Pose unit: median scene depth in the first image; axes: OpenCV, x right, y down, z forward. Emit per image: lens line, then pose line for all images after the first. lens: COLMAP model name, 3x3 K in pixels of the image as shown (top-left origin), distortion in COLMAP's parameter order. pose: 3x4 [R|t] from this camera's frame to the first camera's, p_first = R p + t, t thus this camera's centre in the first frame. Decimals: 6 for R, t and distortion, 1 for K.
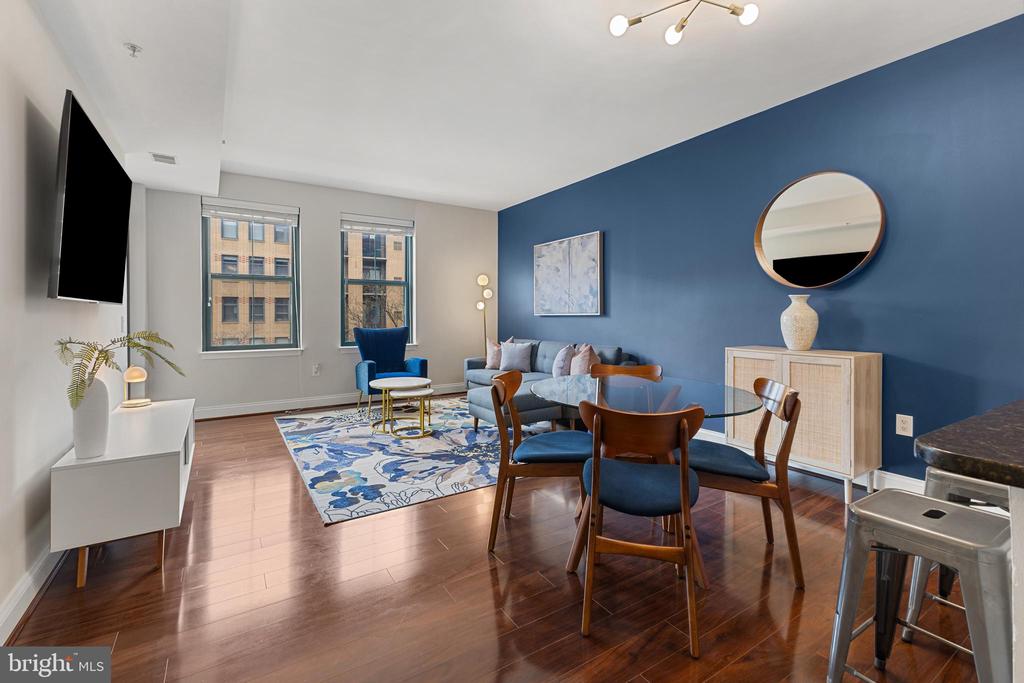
lens RADIAL K [[444.6, 0, 511.6], [0, 444.6, 320.9], [0, 0, 1]] dist [-0.000418, 0.009880]
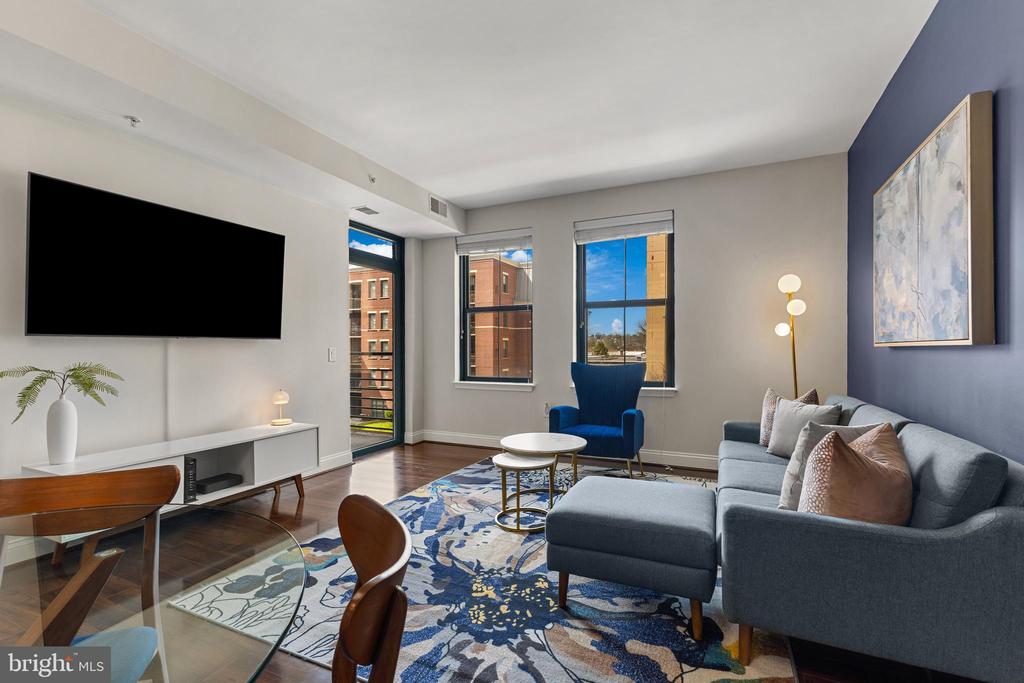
lens RADIAL K [[451.4, 0, 518.7], [0, 451.4, 347.8], [0, 0, 1]] dist [0.003364, 0.000304]
pose [[0.533896, -0.000687, -0.845550, 0.329964], [-0.010139, 0.999923, -0.007215, -0.005424], [0.845490, 0.012425, 0.533847, 0.577629]]
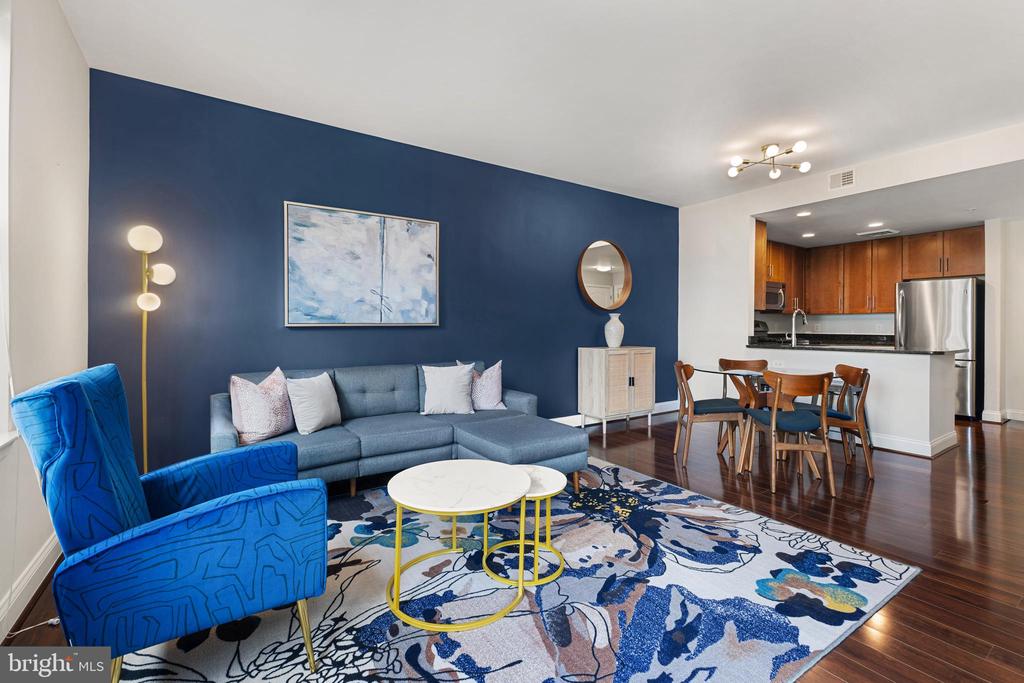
lens RADIAL K [[442.5, 0, 514.4], [0, 442.5, 330.3], [0, 0, 1]] dist [0.002718, -0.000117]
pose [[-0.004028, -0.007862, 0.999961, -0.667169], [0.011761, 0.999900, 0.007909, -0.010249], [-0.999923, 0.011793, -0.003935, 0.938576]]
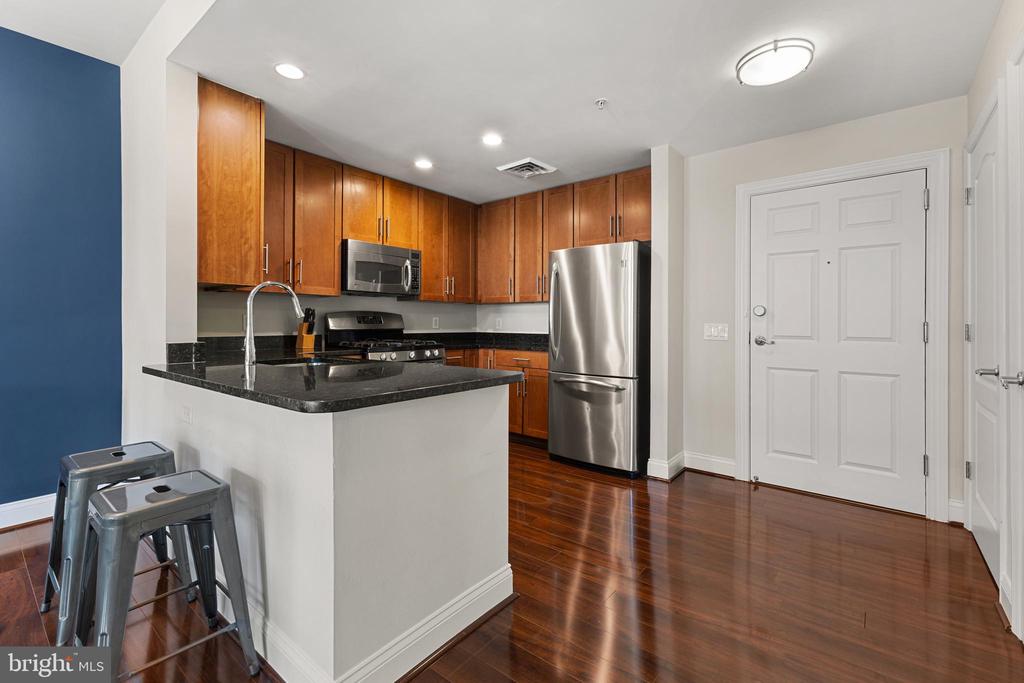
lens RADIAL K [[454.1, 0, 513.2], [0, 454.1, 323.8], [0, 0, 1]] dist [0.001132, -0.000151]
pose [[-0.315547, -0.002762, 0.948906, -0.116645], [0.010882, 0.999919, 0.006529, -0.000609], [-0.948848, 0.012387, -0.315491, 0.117352]]
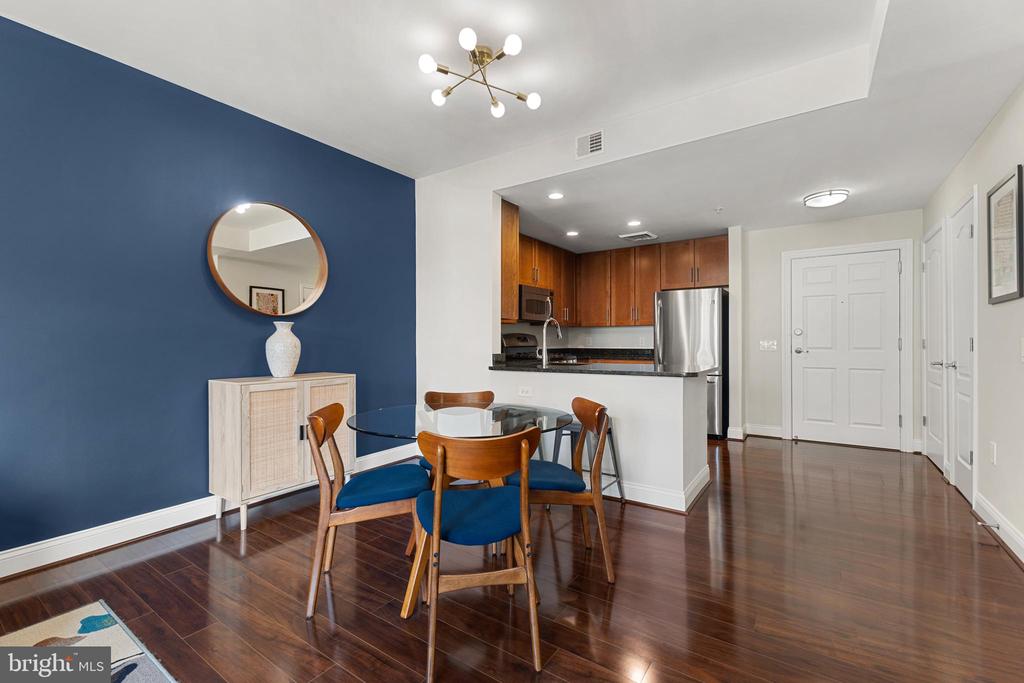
lens RADIAL K [[443.8, 0, 512.8], [0, 443.8, 344.4], [0, 0, 1]] dist [0.000881, 0.000071]
pose [[-0.376182, -0.005094, 0.926532, -0.325378], [0.017672, 0.999764, 0.012672, -0.007618], [-0.926377, 0.021141, -0.376003, 0.610849]]
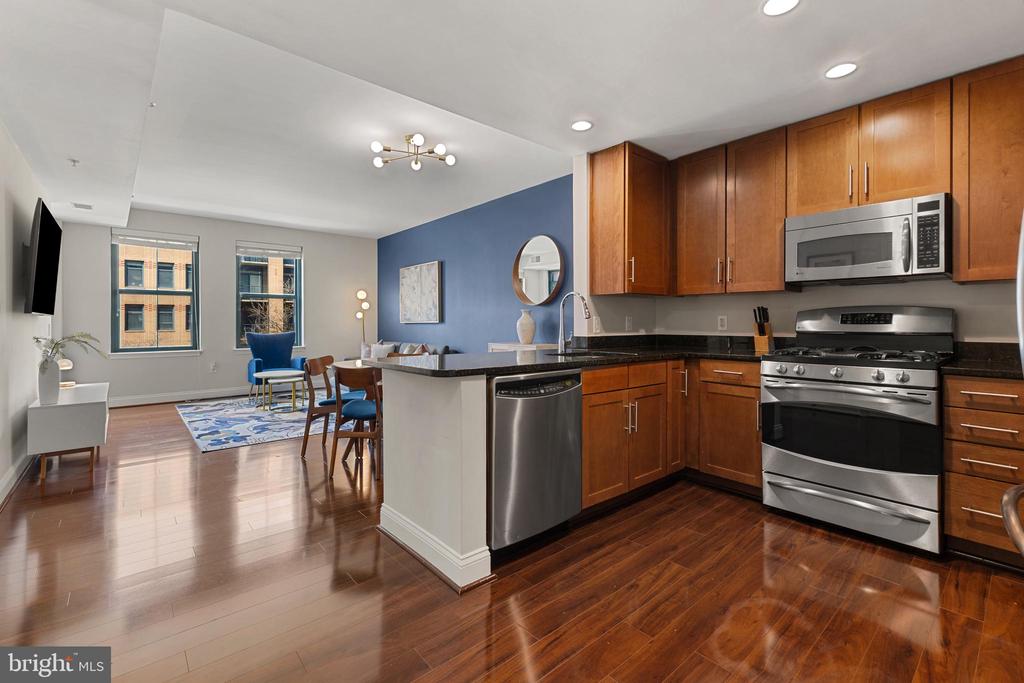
lens RADIAL K [[444.6, 0, 511.6], [0, 444.6, 320.9], [0, 0, 1]] dist [-0.000418, 0.009880]
pose [[0.990349, -0.001252, 0.138588, 0.252133], [0.003595, 0.999855, -0.016656, 0.005950], [-0.138547, 0.016993, 0.990210, -0.412012]]
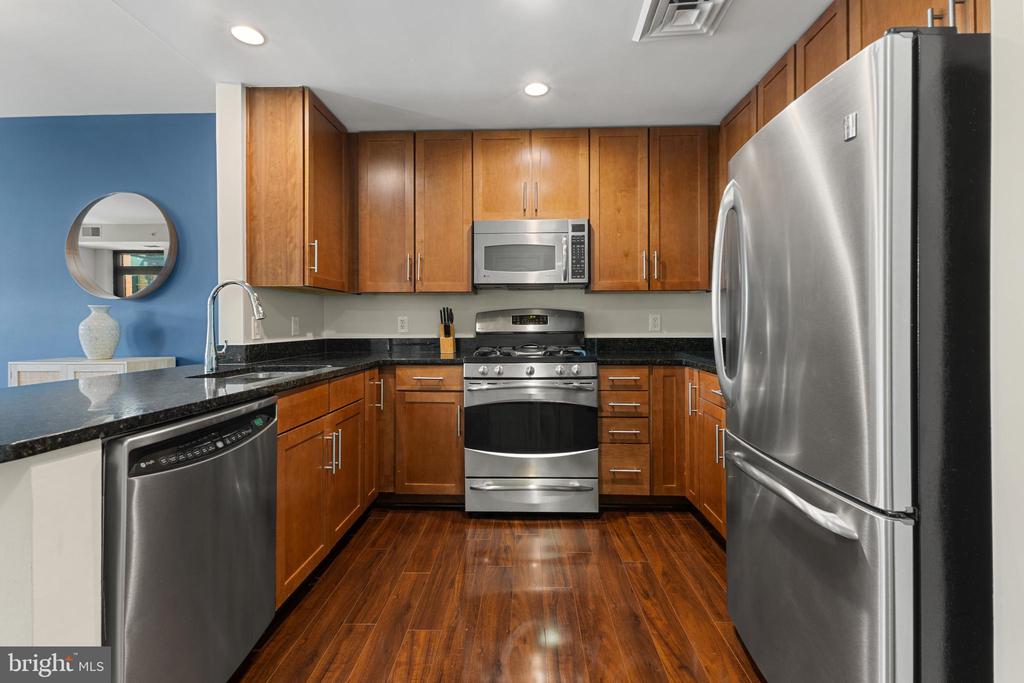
lens RADIAL K [[448.8, 0, 510.6], [0, 448.8, 321.9], [0, 0, 1]] dist [0.004895, 0.000125]
pose [[0.572945, -0.001734, 0.819592, 0.227370], [0.017104, 0.999805, -0.009841, 0.003828], [-0.819415, 0.019656, 0.572863, -0.257322]]
